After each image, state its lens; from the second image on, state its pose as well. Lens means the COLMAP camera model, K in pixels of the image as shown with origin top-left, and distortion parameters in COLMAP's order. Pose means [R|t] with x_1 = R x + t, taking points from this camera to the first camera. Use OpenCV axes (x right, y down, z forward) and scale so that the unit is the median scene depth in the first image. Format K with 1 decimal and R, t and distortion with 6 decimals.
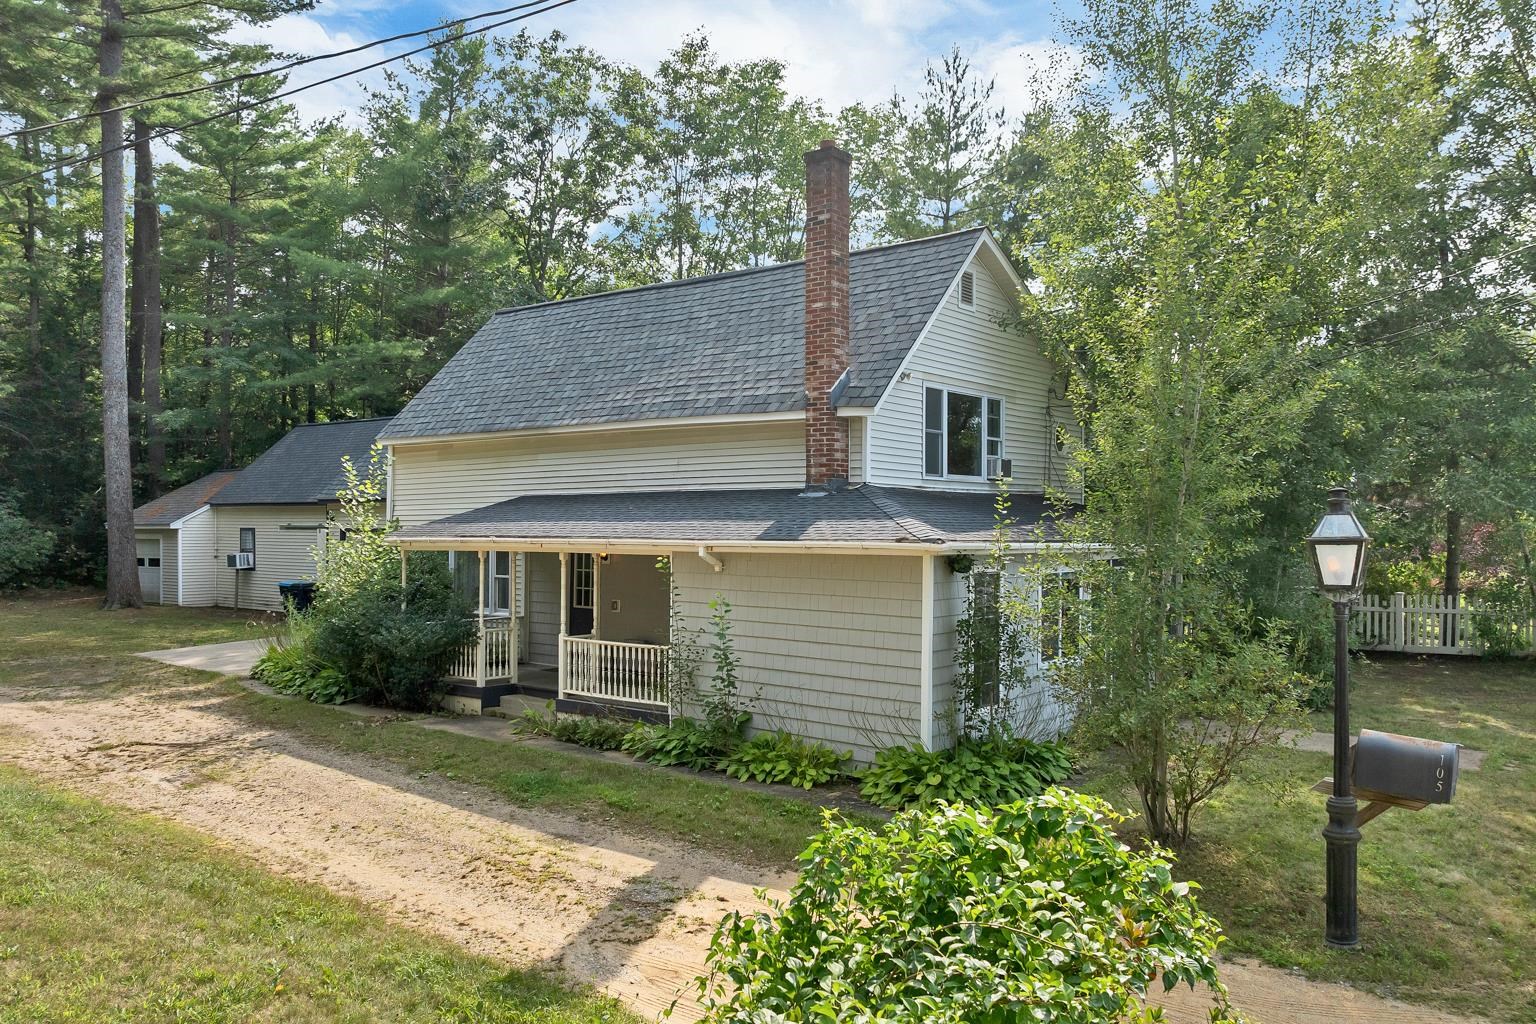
lens RADIAL K [[1105.2, 0, 768.5], [0, 1105.2, 514.8], [0, 0, 1]] dist [-0.035779, -0.000507]
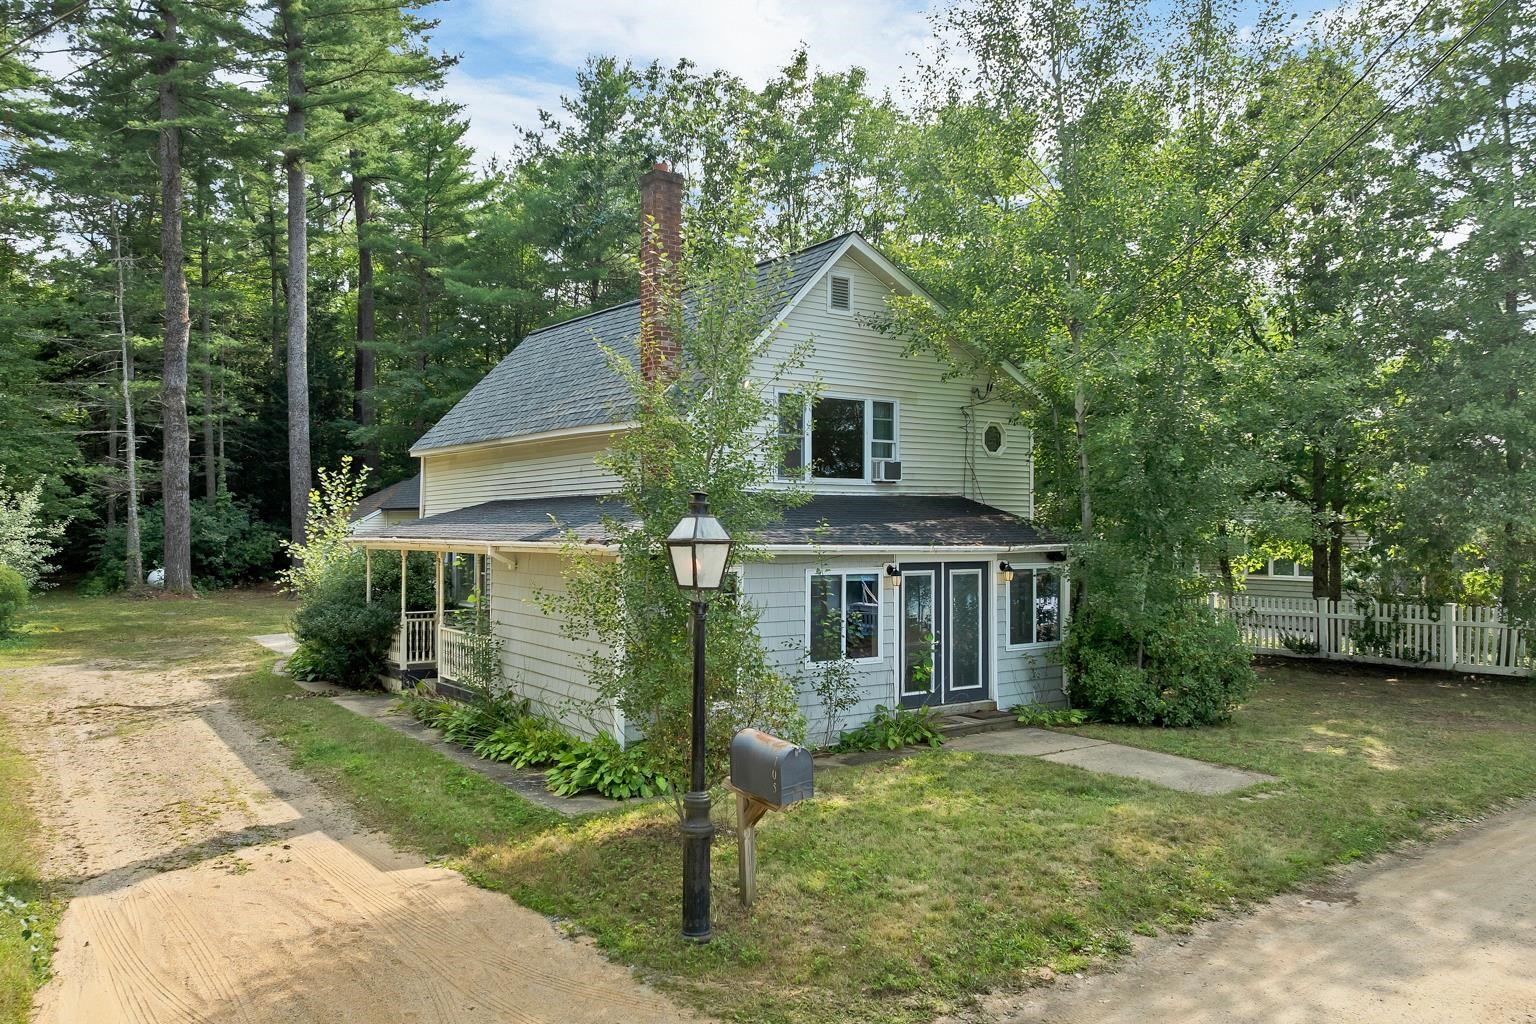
lens RADIAL K [[1105.2, 0, 769.9], [0, 1105.2, 513.8], [0, 0, 1]] dist [-0.035779, -0.000507]
pose [[0.964486, -0.003299, -0.264113, 0.374581], [0.002517, 0.999991, -0.003299, 0.000208], [0.264122, 0.002517, 0.964486, 0.007072]]
